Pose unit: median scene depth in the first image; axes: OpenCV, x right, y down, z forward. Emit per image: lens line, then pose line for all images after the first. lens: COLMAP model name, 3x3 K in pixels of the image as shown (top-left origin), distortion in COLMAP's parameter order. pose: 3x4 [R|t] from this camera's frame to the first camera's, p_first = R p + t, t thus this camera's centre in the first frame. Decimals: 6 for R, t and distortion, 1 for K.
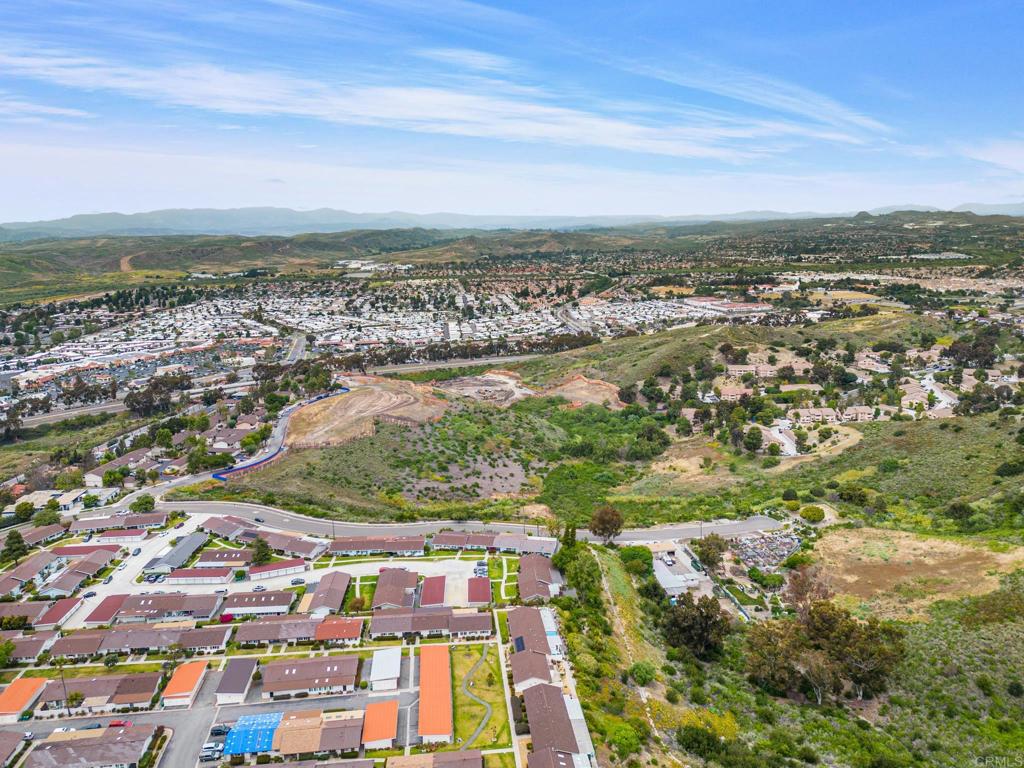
lens RADIAL K [[725.6, 0, 512.0], [0, 725.6, 384.0], [0, 0, 1]] dist [0.091337, -0.097615]
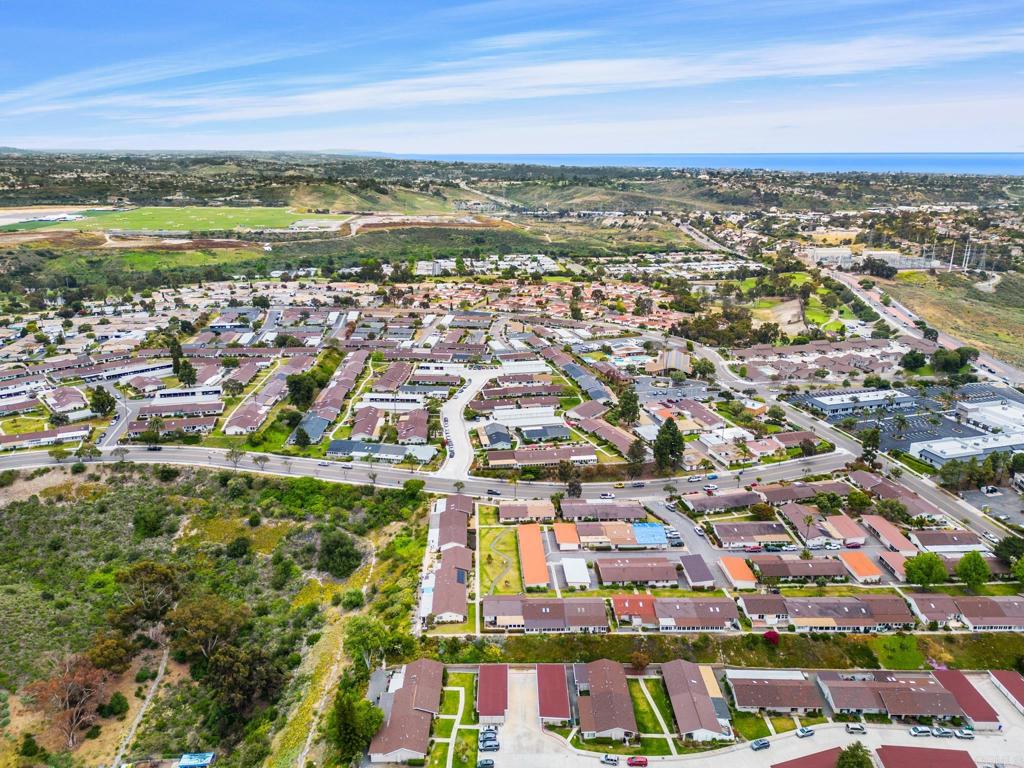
lens RADIAL K [[725.6, 0, 512.0], [0, 725.6, 384.0], [0, 0, 1]] dist [0.091337, -0.097615]
pose [[-0.998366, -0.006645, 0.056754, -0.072708], [0.022845, 0.863970, 0.503025, -0.259842], [-0.052376, 0.503499, -0.862407, 1.025692]]
